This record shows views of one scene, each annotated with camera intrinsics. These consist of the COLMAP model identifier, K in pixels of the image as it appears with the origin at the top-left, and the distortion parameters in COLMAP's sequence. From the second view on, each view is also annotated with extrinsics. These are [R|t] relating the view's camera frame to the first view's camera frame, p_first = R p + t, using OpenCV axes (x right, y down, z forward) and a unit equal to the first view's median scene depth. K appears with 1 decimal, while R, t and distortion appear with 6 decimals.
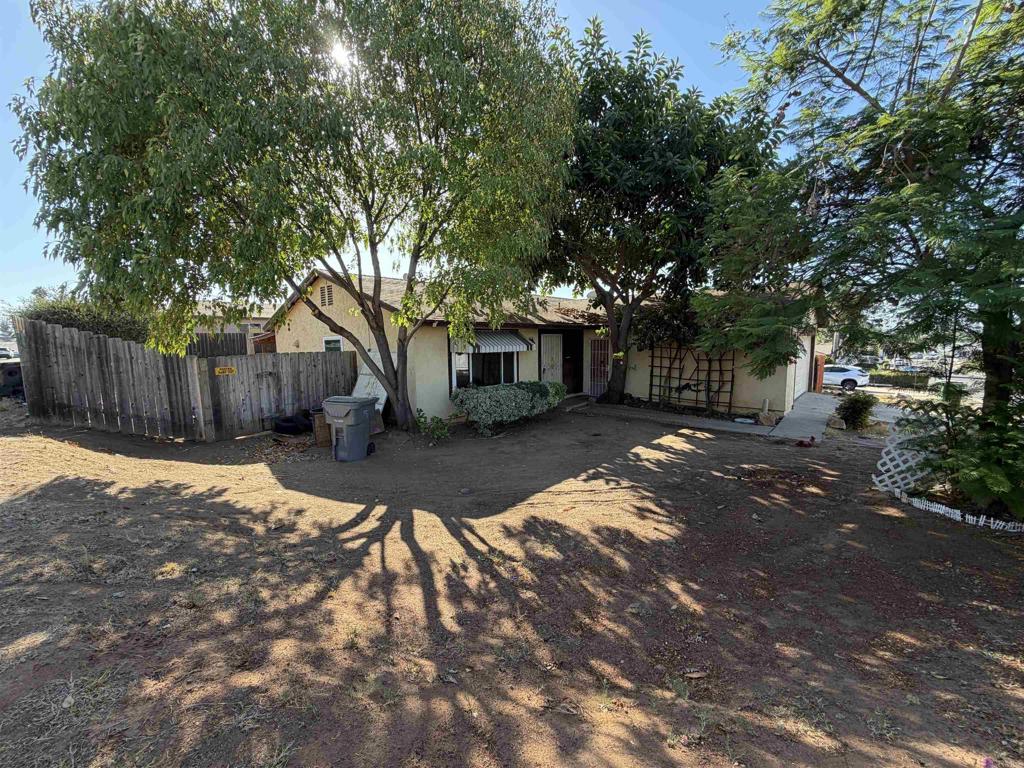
lens RADIAL K [[408.0, 0, 515.1], [0, 408.0, 386.7], [0, 0, 1]] dist [0.002733, -0.000597]
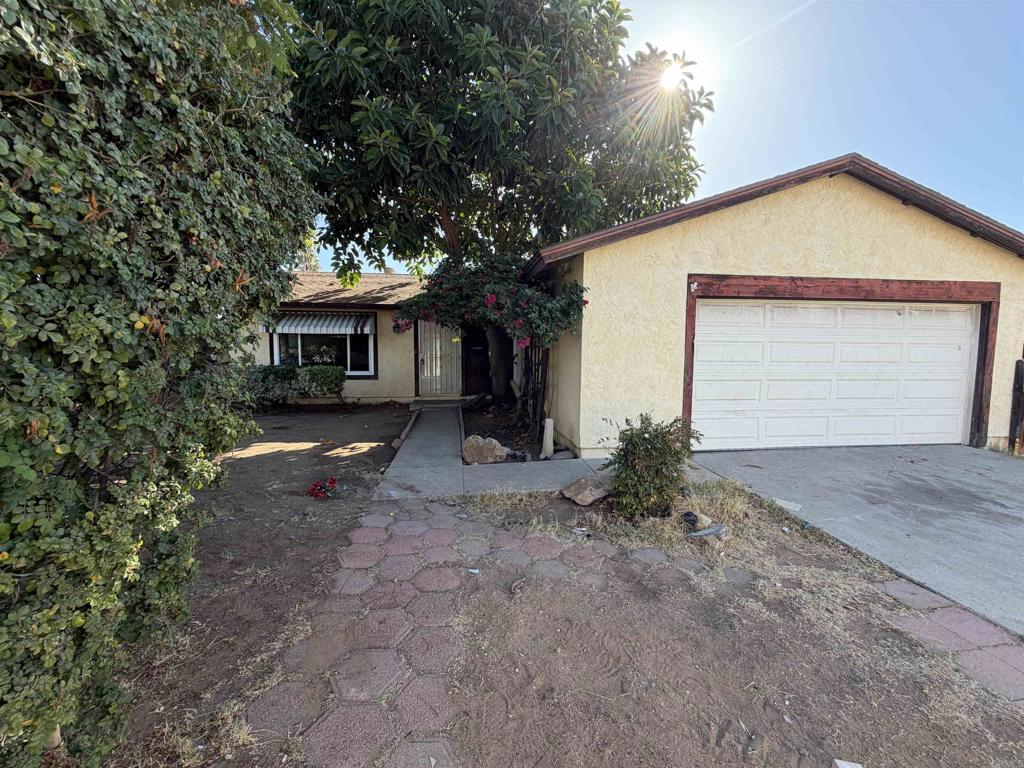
lens RADIAL K [[408.0, 0, 509.0], [0, 408.0, 380.1], [0, 0, 1]] dist [0.002733, -0.000597]
pose [[0.749888, 0.060087, -0.658831, 0.856217], [-0.090707, 0.995800, -0.012424, -0.006734], [0.655317, 0.069077, 0.752189, 0.542936]]
